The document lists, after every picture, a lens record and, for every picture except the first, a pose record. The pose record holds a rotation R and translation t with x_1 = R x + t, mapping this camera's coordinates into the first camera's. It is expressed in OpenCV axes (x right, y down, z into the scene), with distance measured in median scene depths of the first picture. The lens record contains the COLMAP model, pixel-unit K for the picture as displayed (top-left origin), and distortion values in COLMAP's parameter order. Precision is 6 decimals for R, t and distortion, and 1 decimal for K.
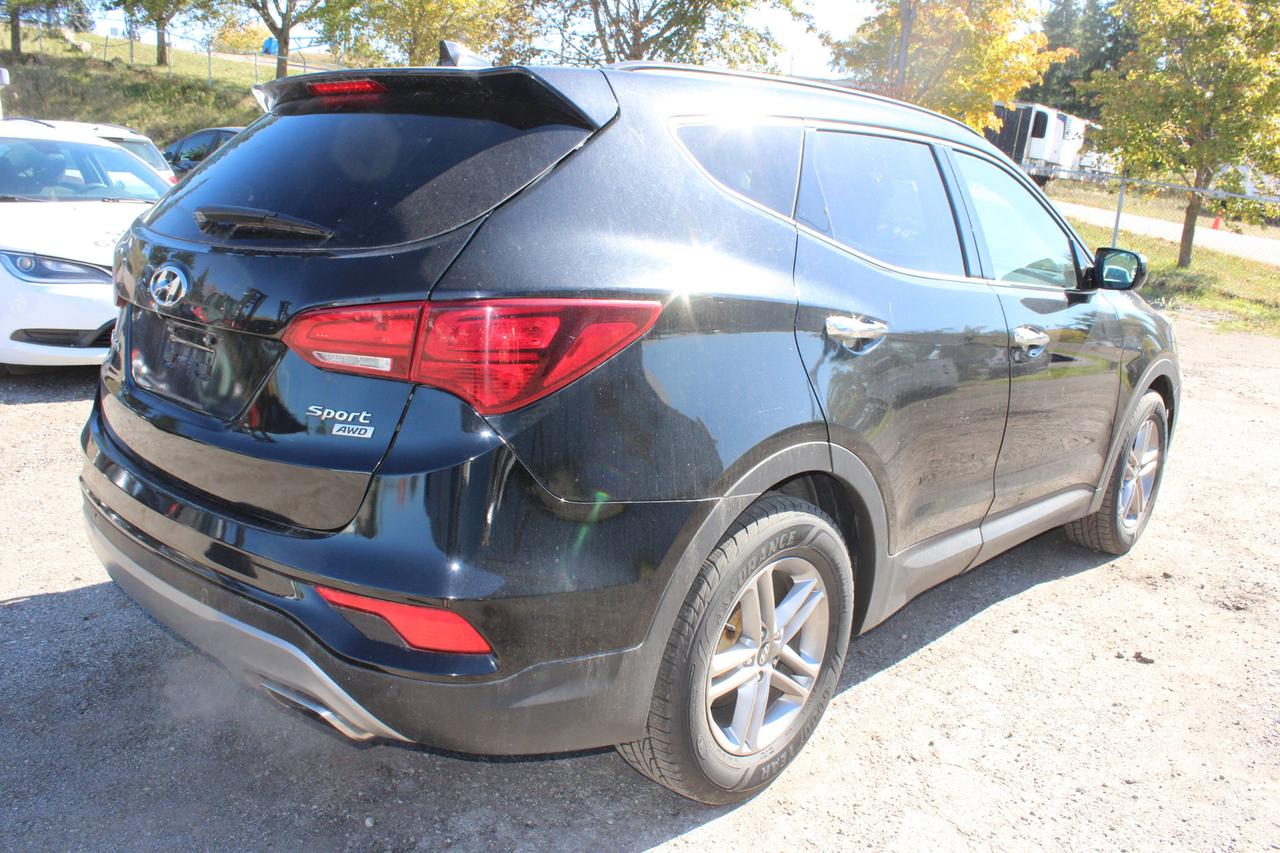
lens RADIAL K [[1064.4, 0, 644.6], [0, 1064.4, 404.1], [0, 0, 1]] dist [-0.175062, 0.172327]
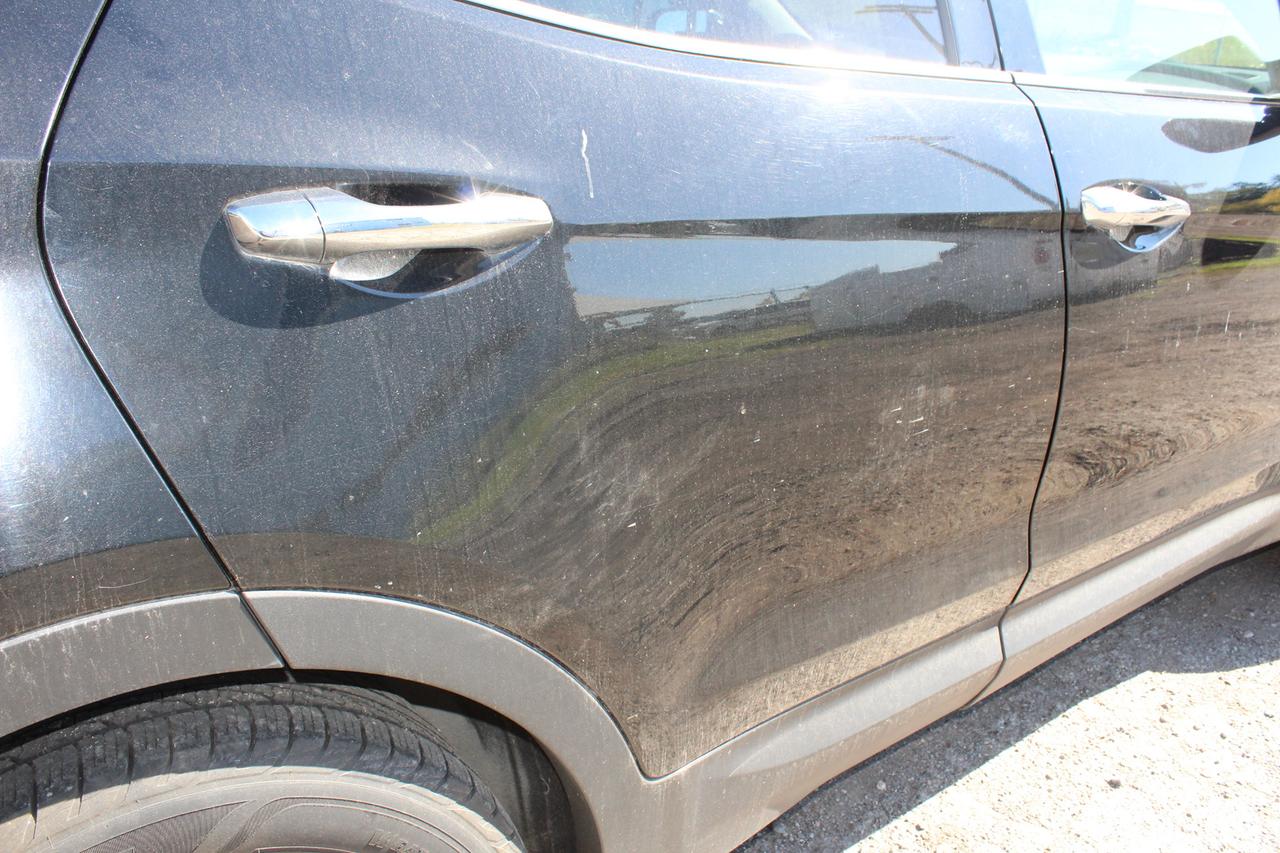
lens RADIAL K [[1029.2, 0, 639.3], [0, 1029.2, 474.8], [0, 0, 1]] dist [-0.003423, 0.000128]
pose [[0.975880, -0.005163, -0.218247, 0.257097], [0.041077, 0.986206, 0.160344, -0.031191], [0.214409, -0.165441, 0.962631, 0.512605]]
